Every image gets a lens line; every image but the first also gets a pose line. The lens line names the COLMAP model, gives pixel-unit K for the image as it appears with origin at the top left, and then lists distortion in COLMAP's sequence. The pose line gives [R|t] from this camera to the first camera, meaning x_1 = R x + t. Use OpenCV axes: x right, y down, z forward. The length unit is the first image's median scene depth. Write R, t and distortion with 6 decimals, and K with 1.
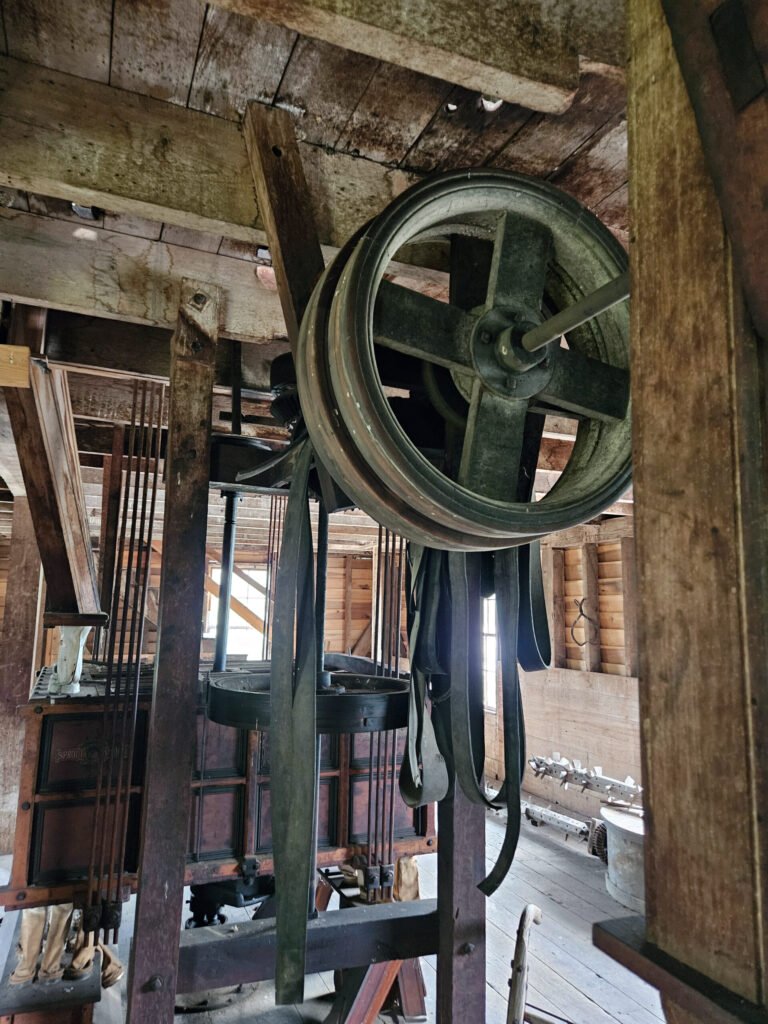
lens RADIAL K [[700.4, 0, 380.6], [0, 700.4, 525.8], [0, 0, 1]] dist [0.074427, -0.070052]
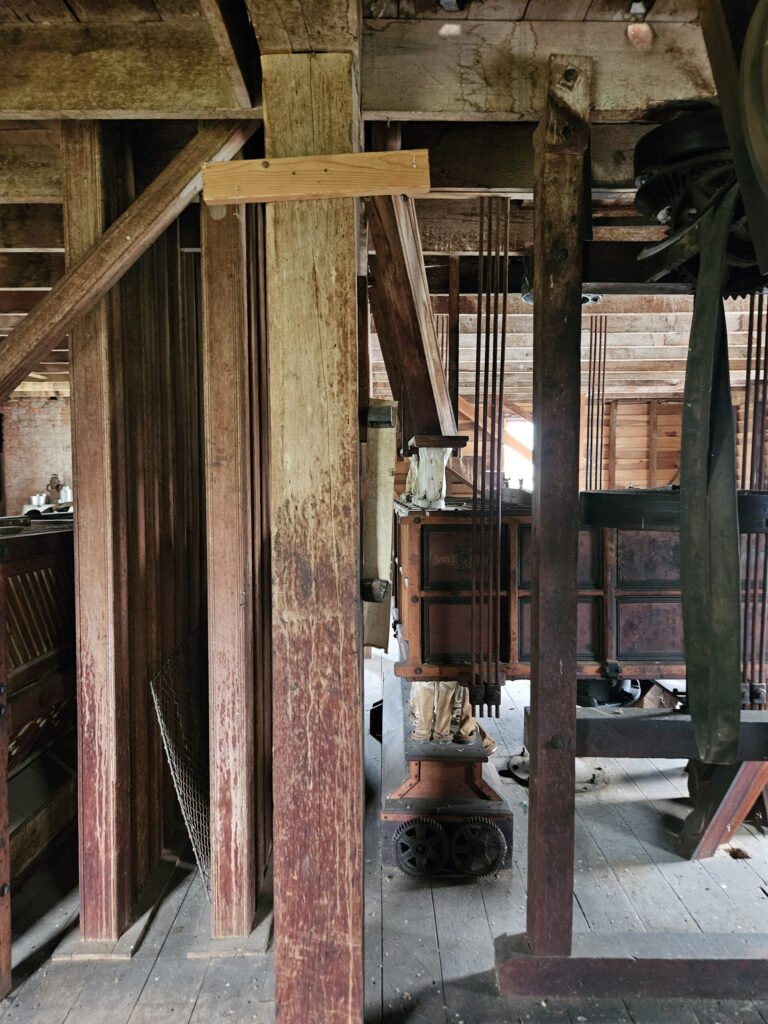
lens RADIAL K [[700.4, 0, 380.6], [0, 700.4, 525.8], [0, 0, 1]] dist [0.074427, -0.070052]
pose [[0.928396, 0.005798, -0.371547, -0.127510], [0.064052, 0.982415, 0.175382, 0.071940], [0.366030, -0.186622, 0.911698, -0.044626]]
